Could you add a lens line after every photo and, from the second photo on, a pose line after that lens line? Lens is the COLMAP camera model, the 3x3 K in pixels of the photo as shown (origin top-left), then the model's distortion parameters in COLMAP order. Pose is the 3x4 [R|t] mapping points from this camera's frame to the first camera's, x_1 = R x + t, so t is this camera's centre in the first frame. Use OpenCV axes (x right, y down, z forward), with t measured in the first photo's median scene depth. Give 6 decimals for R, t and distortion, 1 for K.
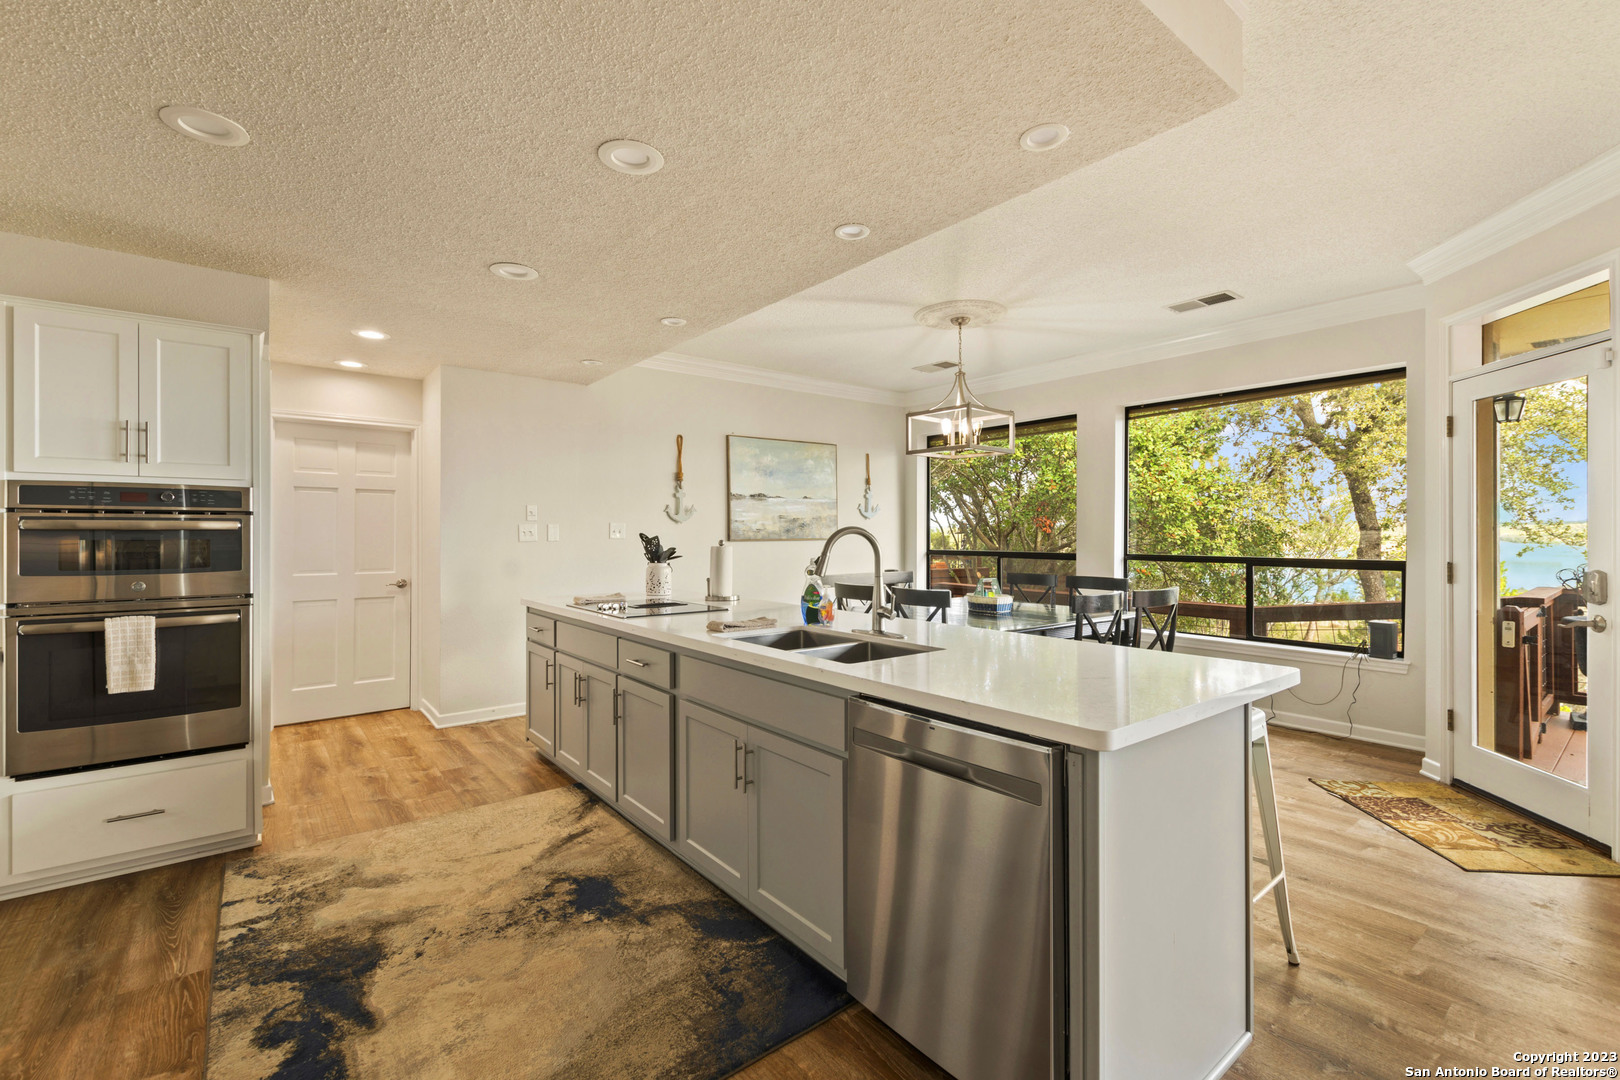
lens RADIAL K [[707.3, 0, 838.1], [0, 707.3, 530.3], [0, 0, 1]] dist [-0.000210, -0.000134]
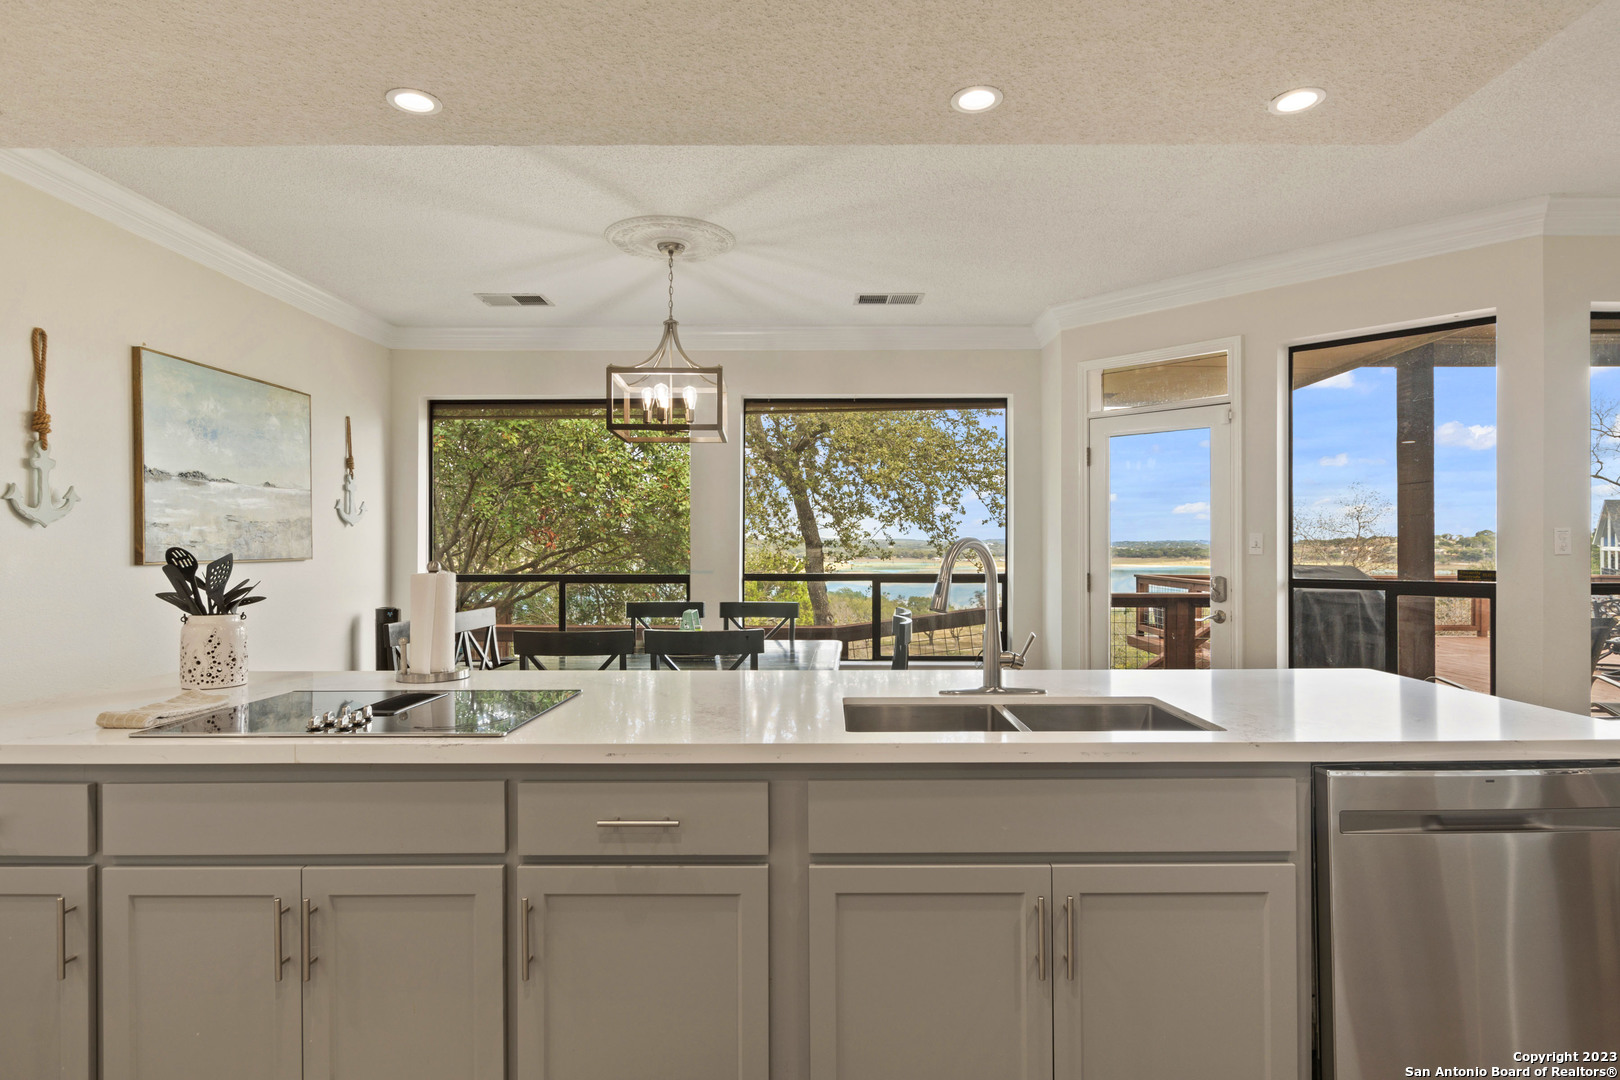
lens RADIAL K [[866.9, 0, 843.9], [0, 866.9, 548.7], [0, 0, 1]] dist [-0.003954, -0.002075]
pose [[0.641573, 0.000461, 0.767062, -0.299352], [-0.002122, 0.999997, 0.001174, 0.002368], [-0.767059, -0.002381, 0.641572, 0.244328]]
